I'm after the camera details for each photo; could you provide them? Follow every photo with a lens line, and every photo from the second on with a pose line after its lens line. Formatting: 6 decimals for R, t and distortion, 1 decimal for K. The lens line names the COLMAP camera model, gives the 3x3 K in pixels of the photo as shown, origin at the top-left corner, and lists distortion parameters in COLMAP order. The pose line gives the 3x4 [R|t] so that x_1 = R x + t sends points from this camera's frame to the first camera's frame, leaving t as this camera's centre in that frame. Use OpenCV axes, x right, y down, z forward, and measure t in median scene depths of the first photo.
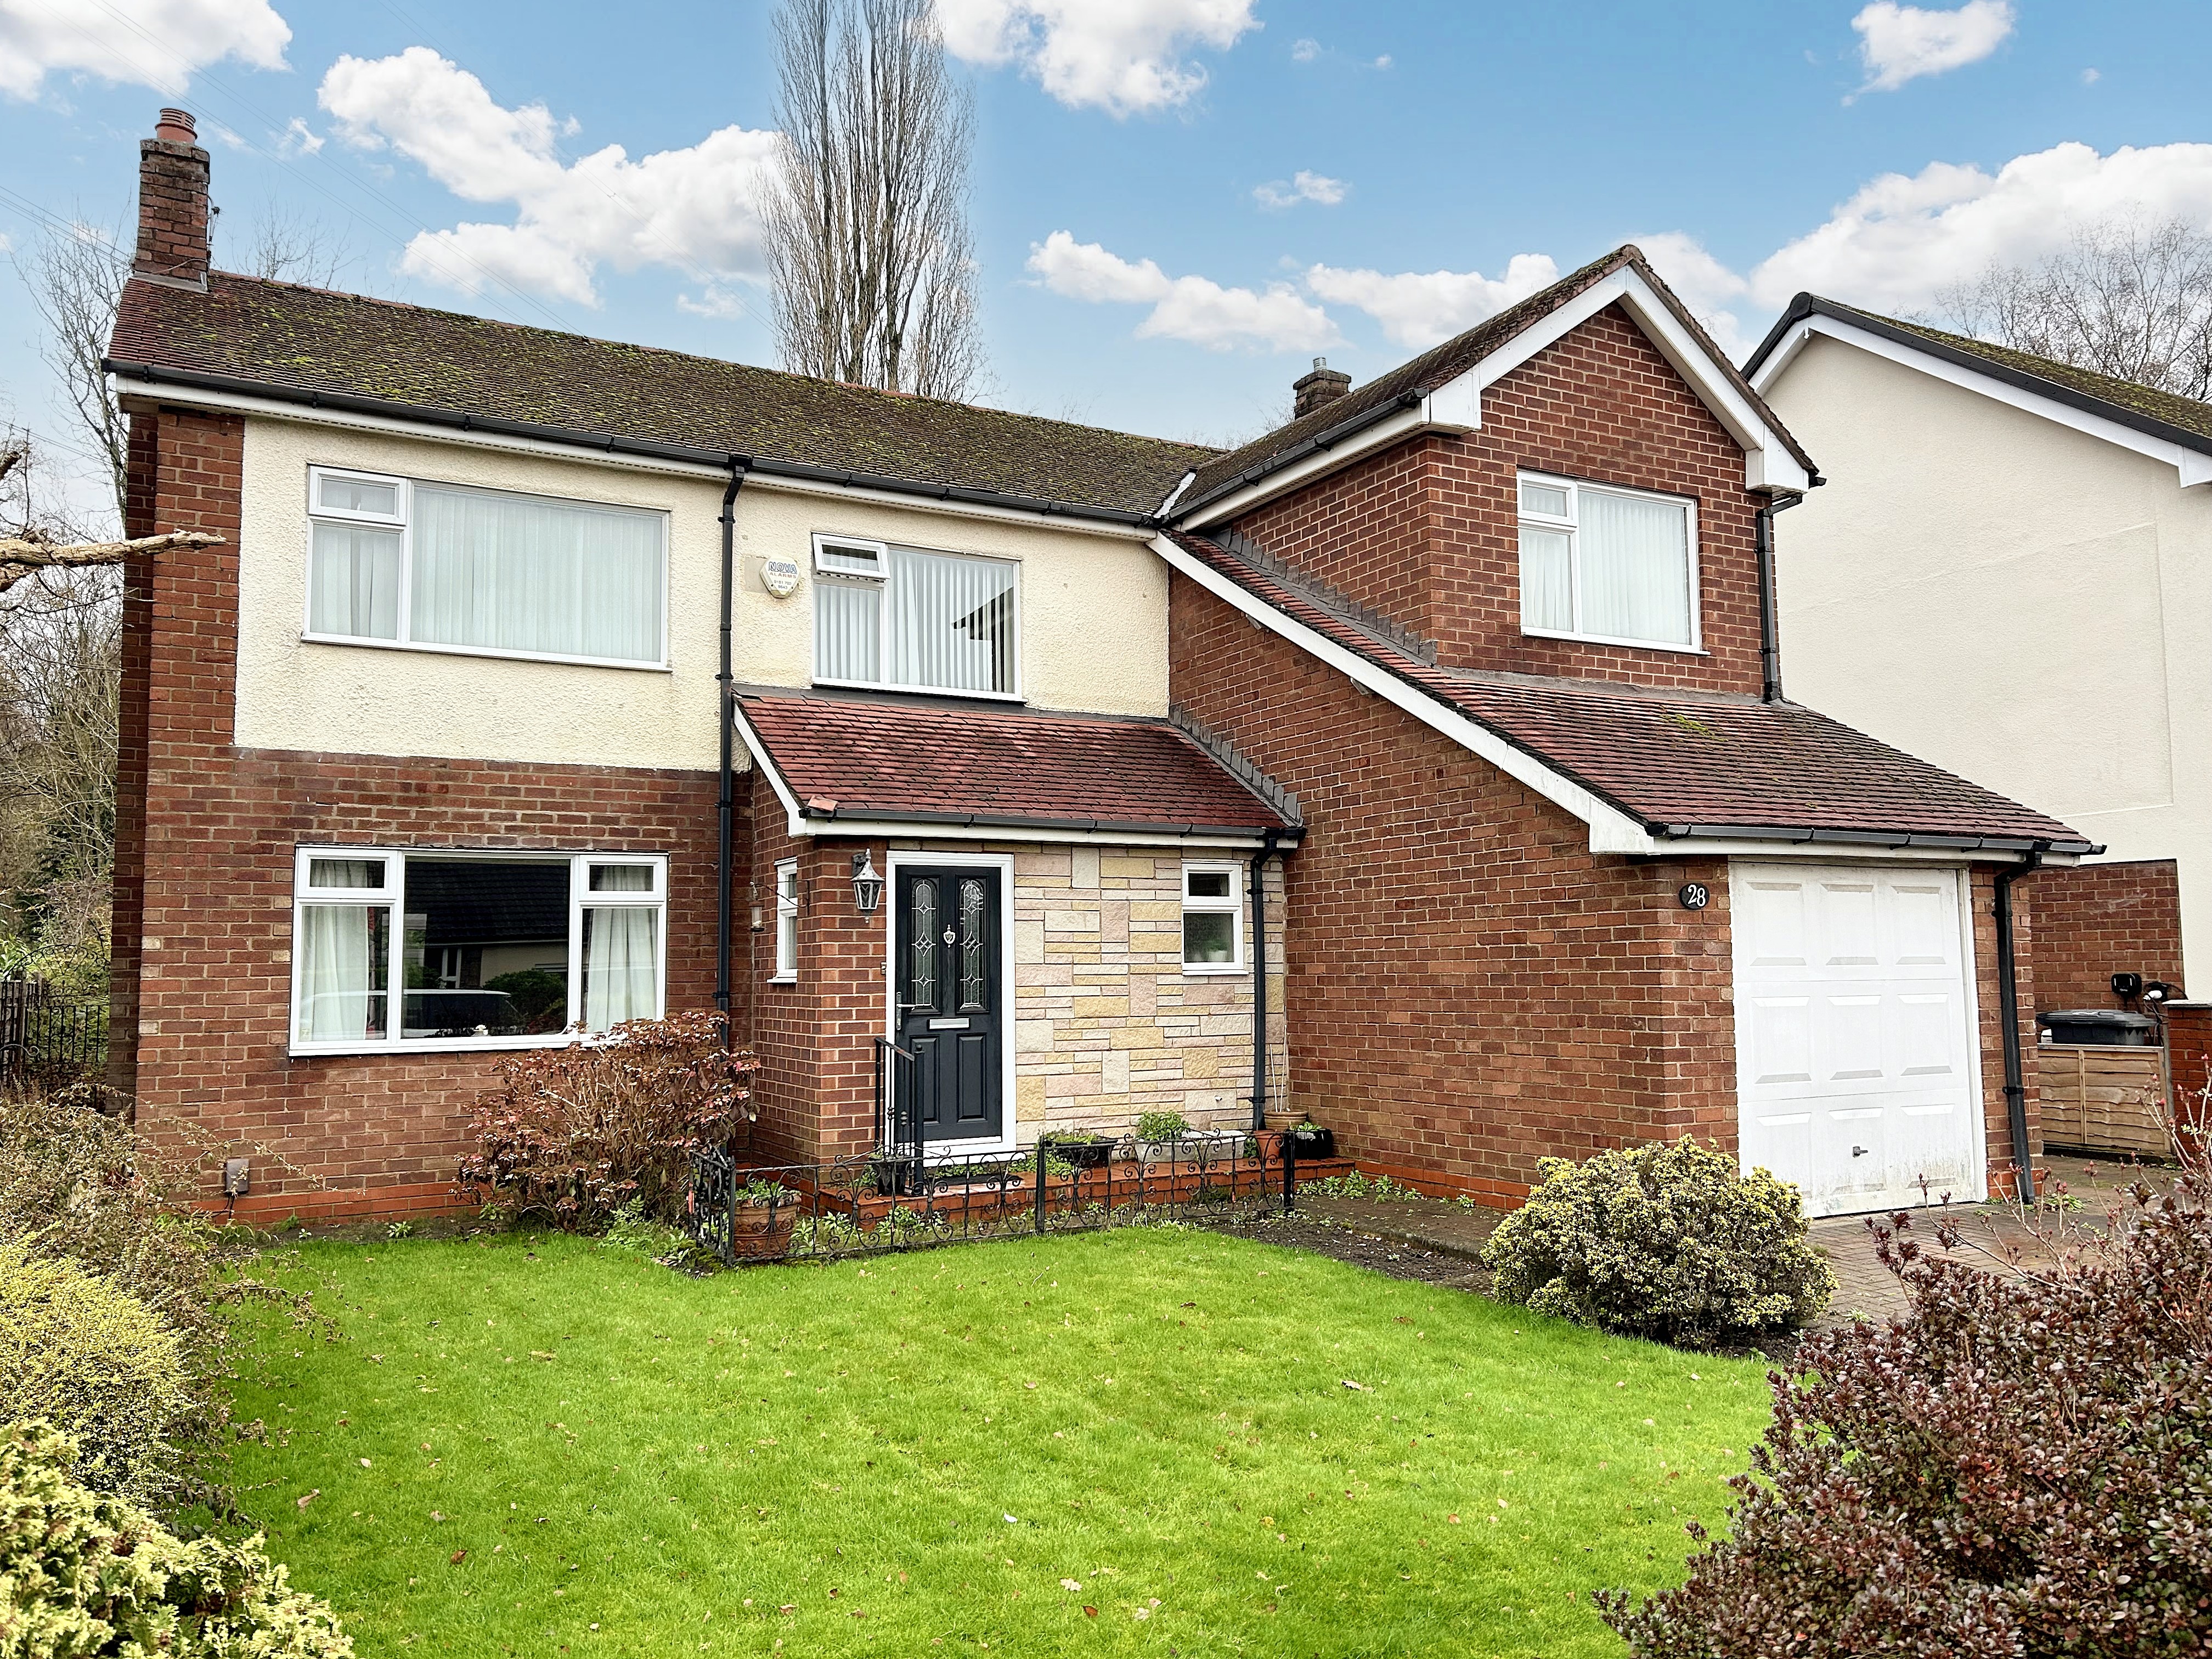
lens RADIAL K [[1727.6, 0, 1004.6], [0, 1727.6, 824.7], [0, 0, 1]] dist [0.141047, -0.214855]
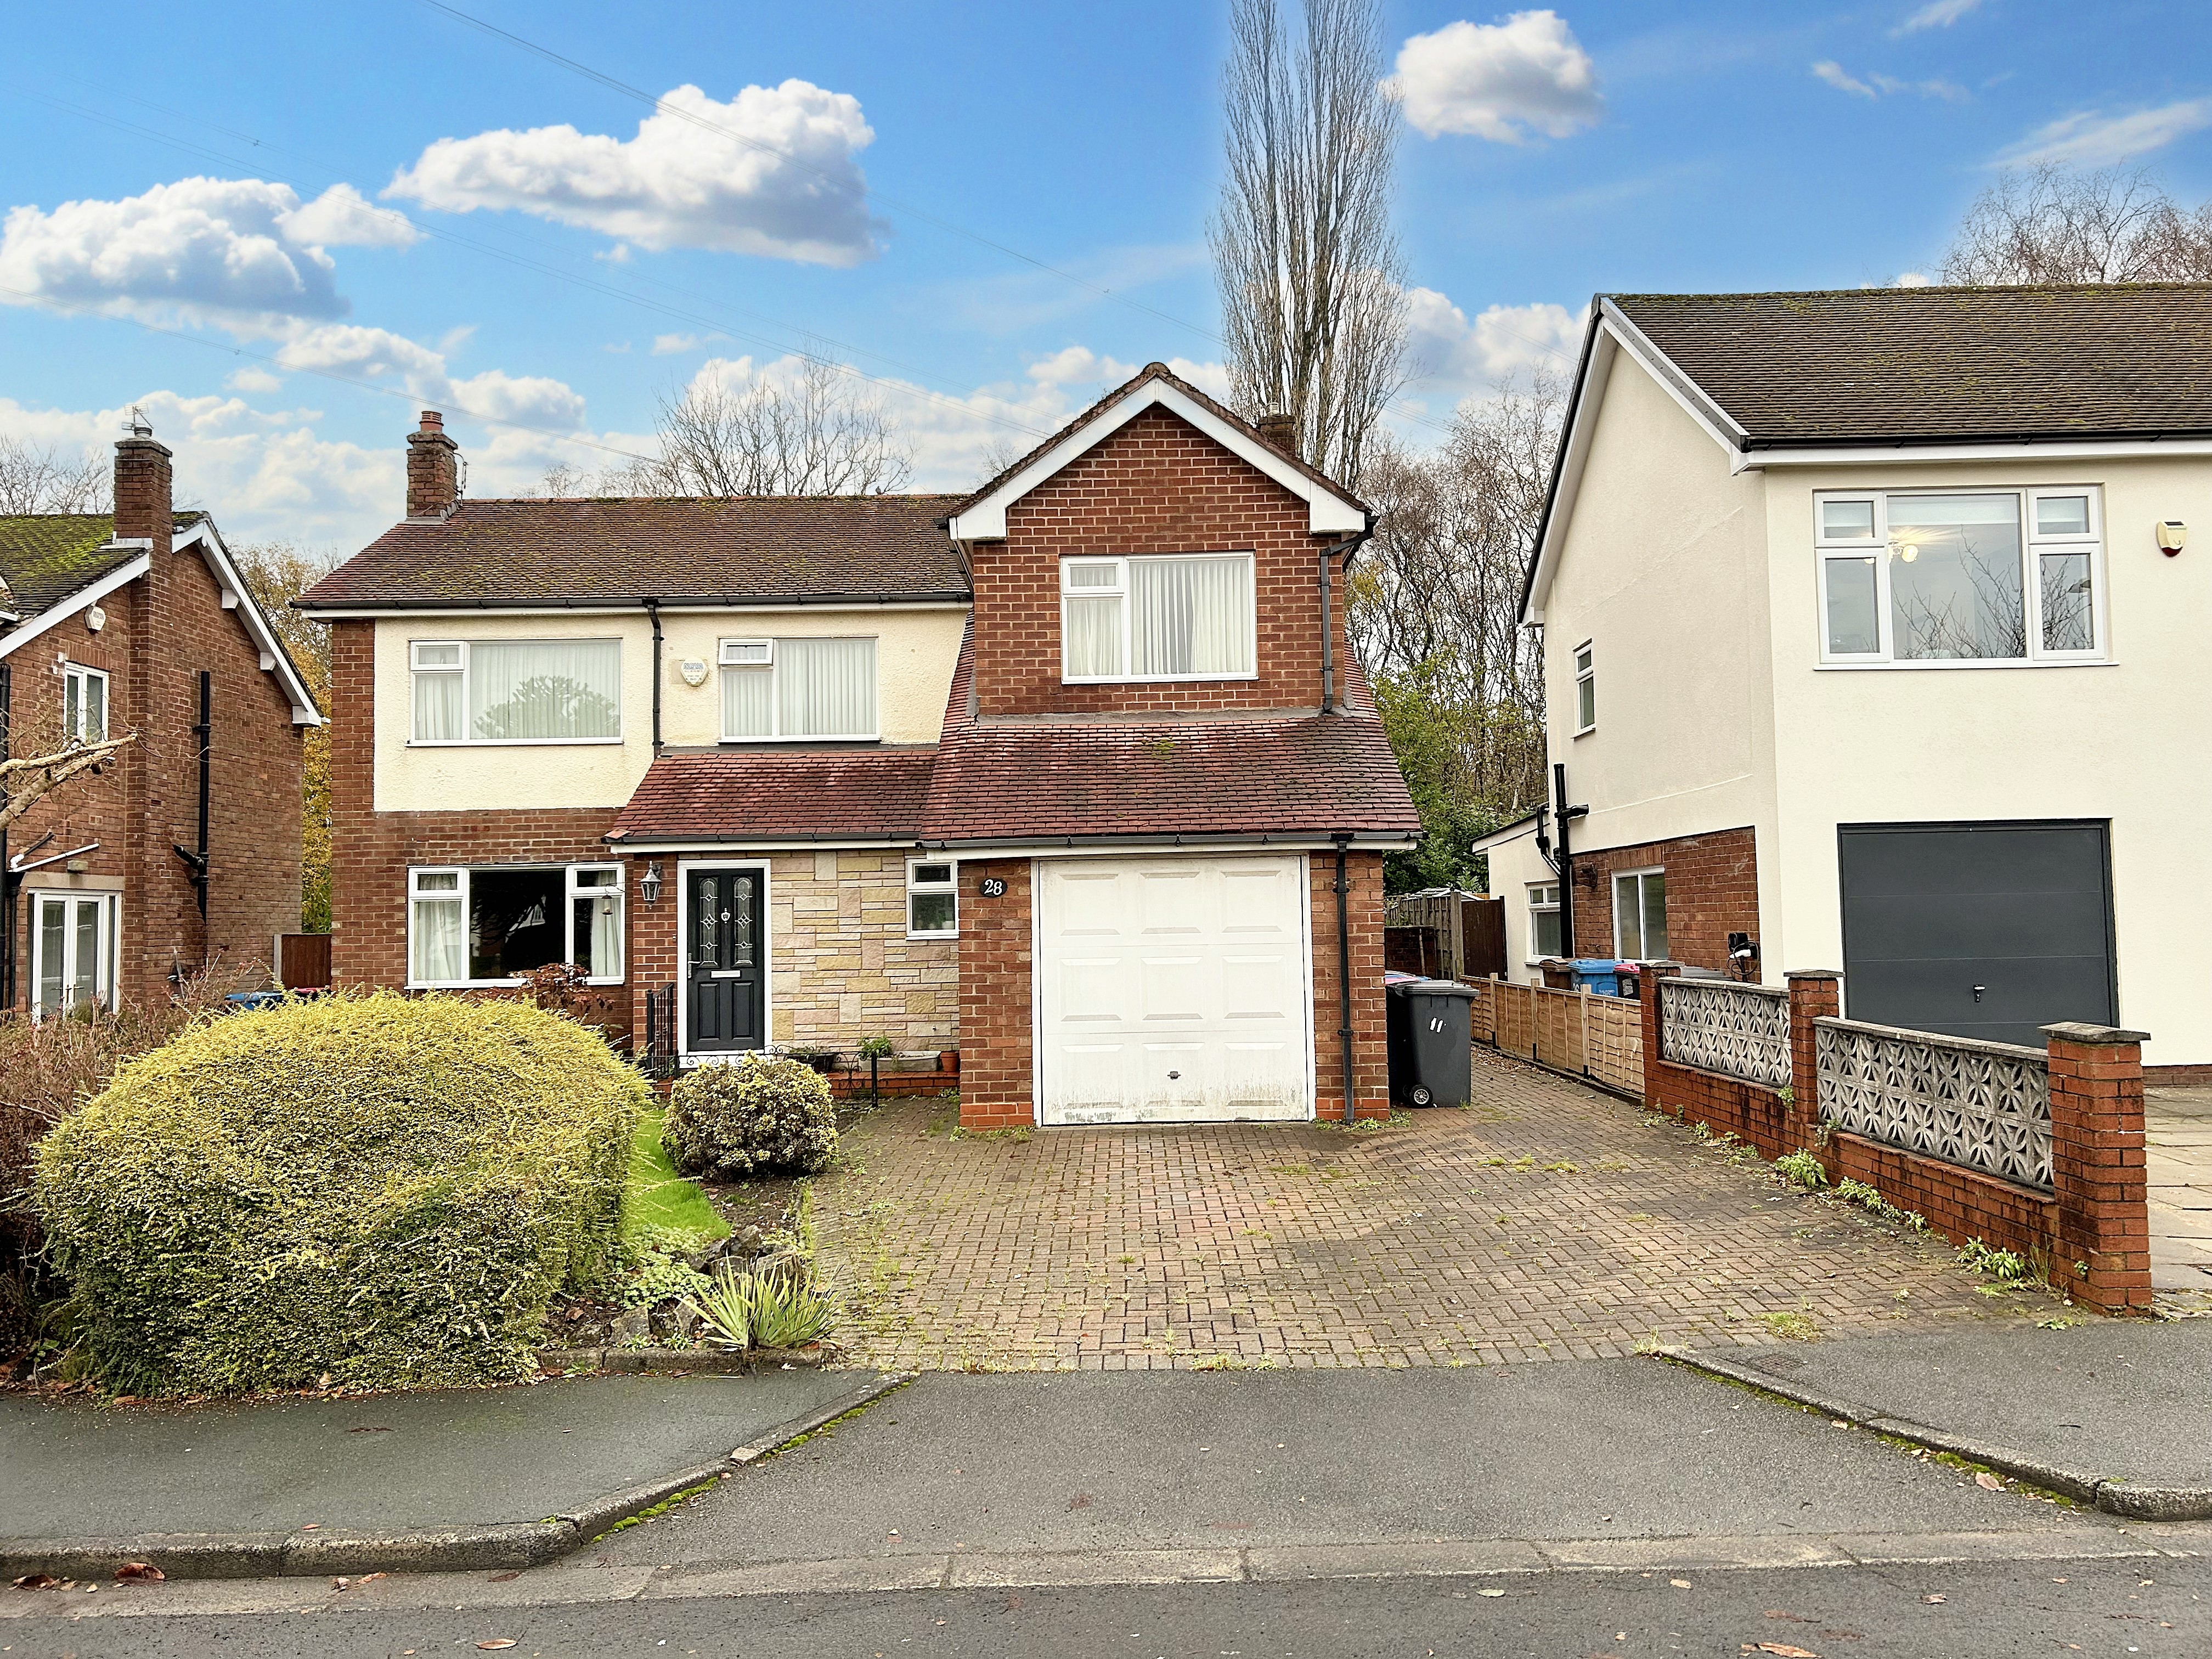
lens RADIAL K [[1727.6, 0, 1004.6], [0, 1727.6, 824.7], [0, 0, 1]] dist [0.141047, -0.214855]
pose [[0.853304, -0.035231, -0.520222, 0.946471], [0.054980, 0.998232, 0.022579, -0.034227], [0.518507, -0.047869, 0.853733, -0.148499]]
